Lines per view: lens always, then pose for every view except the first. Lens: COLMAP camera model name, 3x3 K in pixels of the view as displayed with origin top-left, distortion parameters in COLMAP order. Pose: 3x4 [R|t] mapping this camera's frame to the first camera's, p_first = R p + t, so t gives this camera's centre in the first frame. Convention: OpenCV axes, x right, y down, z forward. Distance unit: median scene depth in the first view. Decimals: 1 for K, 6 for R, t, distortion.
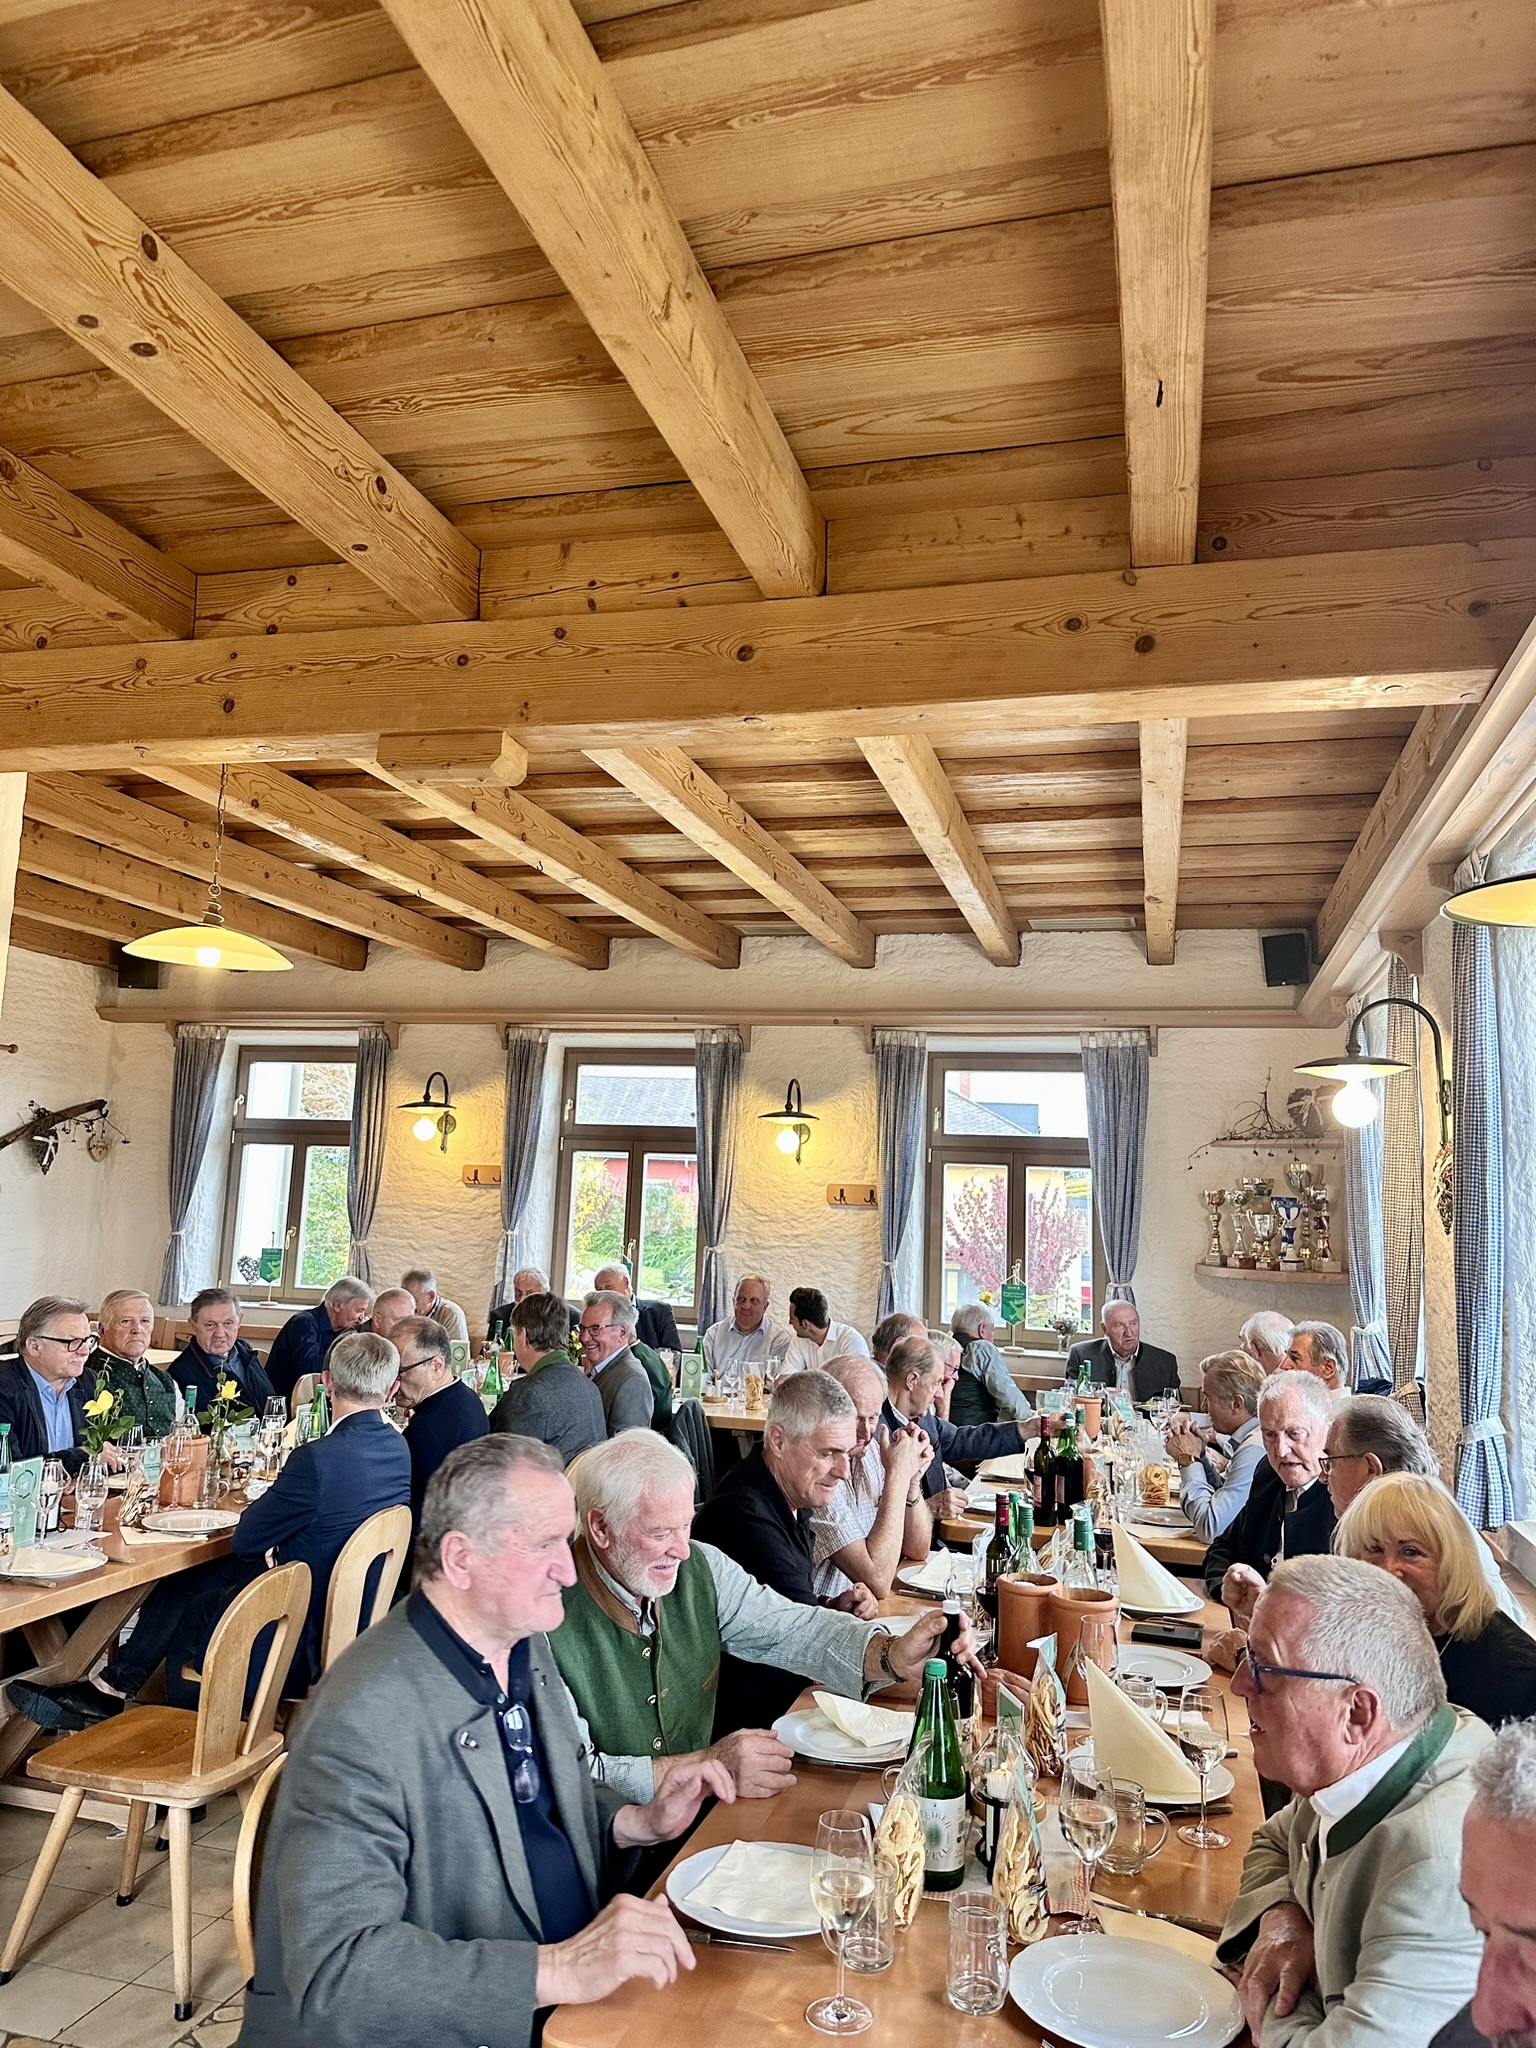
lens RADIAL K [[1404.3, 0, 770.7], [0, 1404.3, 973.7], [0, 0, 1]] dist [0.194029, -0.347951]
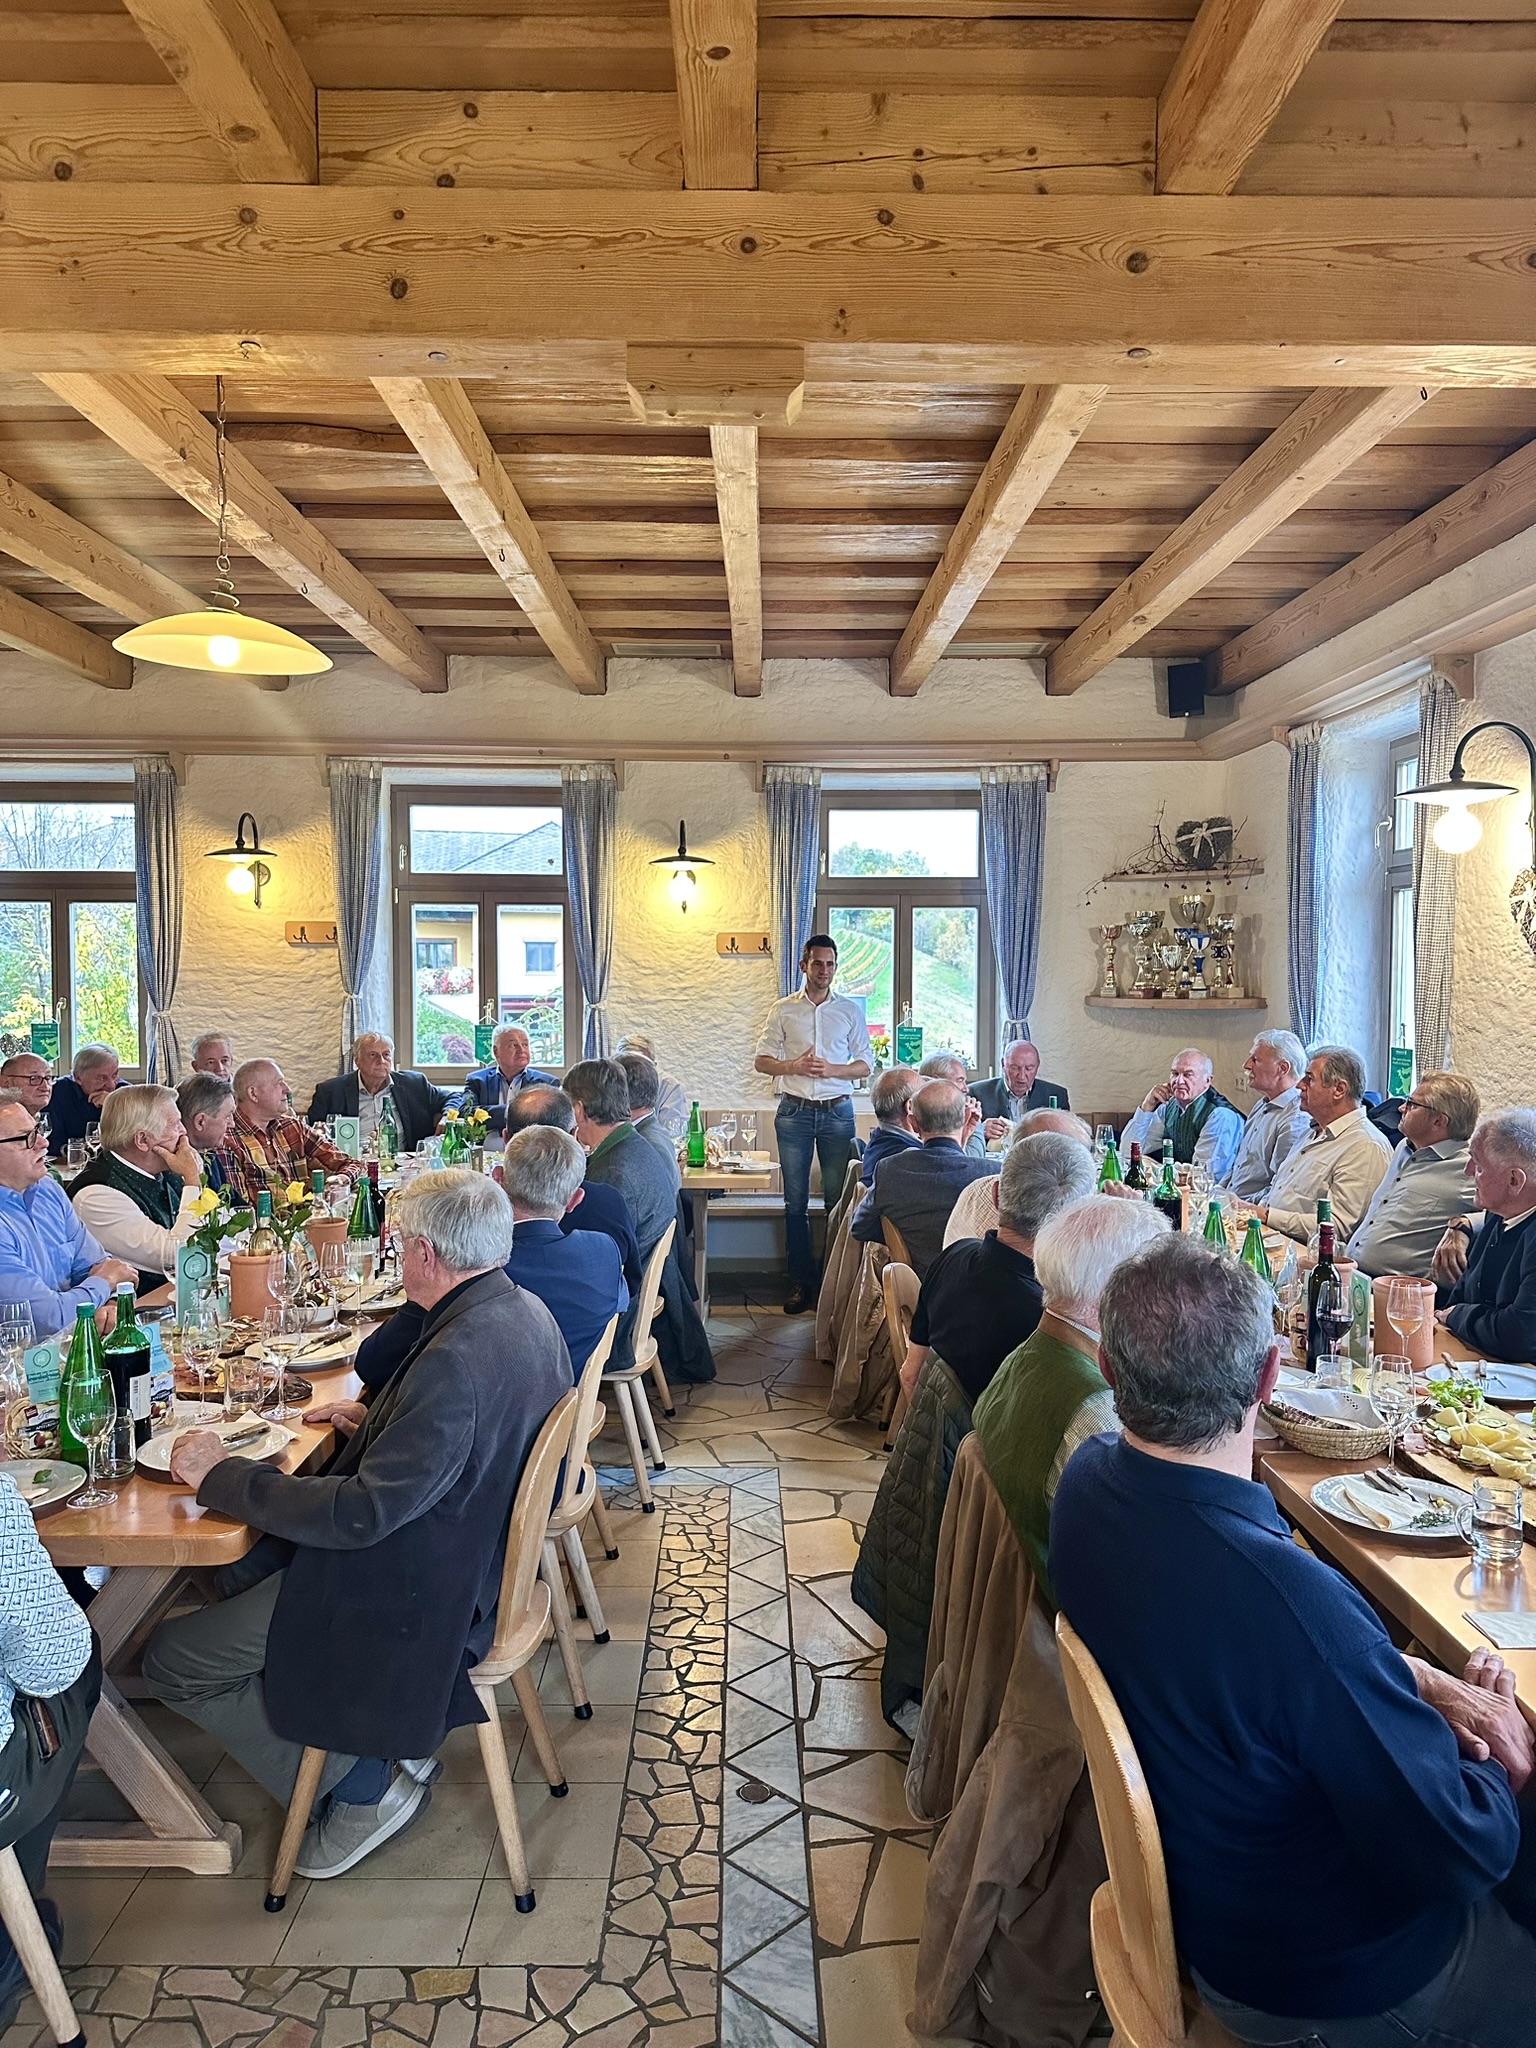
lens RADIAL K [[1450.2, 0, 768.0], [0, 1450.2, 1024.0], [0, 0, 1]] dist [0.062520, -0.062895]
pose [[0.960391, -0.045945, 0.274843, -0.201873], [-0.011249, 0.979117, 0.202985, 0.013276], [-0.278430, -0.198037, 0.939818, 0.079498]]
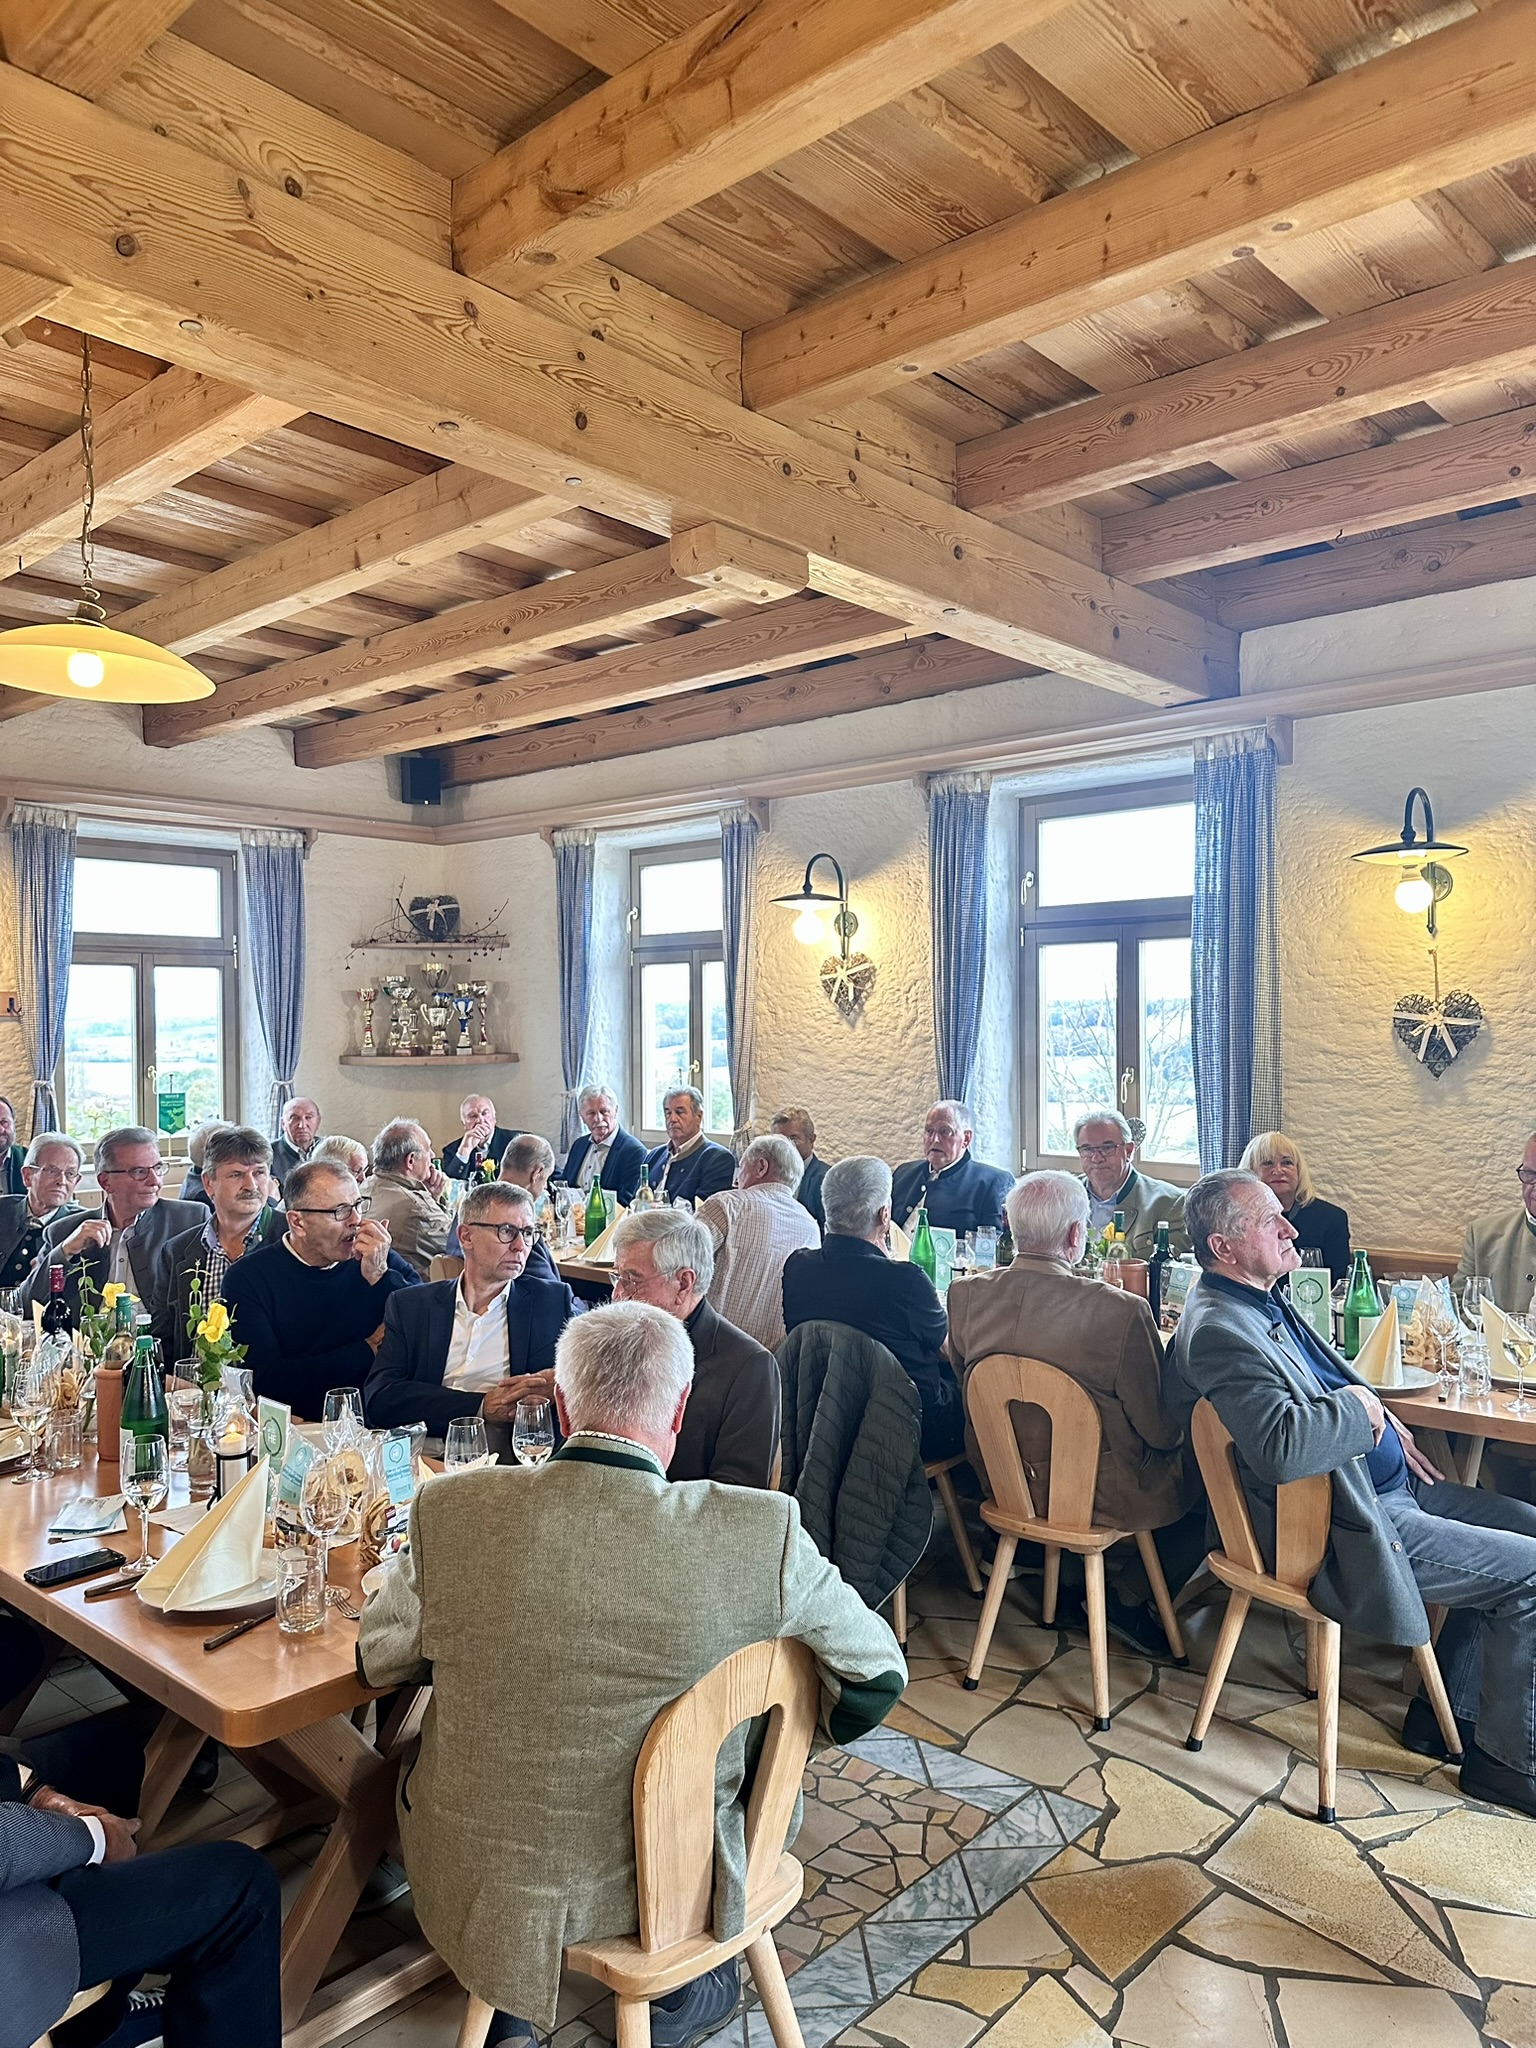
lens RADIAL K [[1443.8, 0, 769.6], [0, 1443.8, 1012.4], [0, 0, 1]] dist [0.201420, -0.336453]
pose [[0.443815, -0.030744, 0.895591, -0.528875], [-0.120964, 0.988209, 0.093867, 0.027242], [-0.887917, -0.149994, 0.434863, 0.231905]]
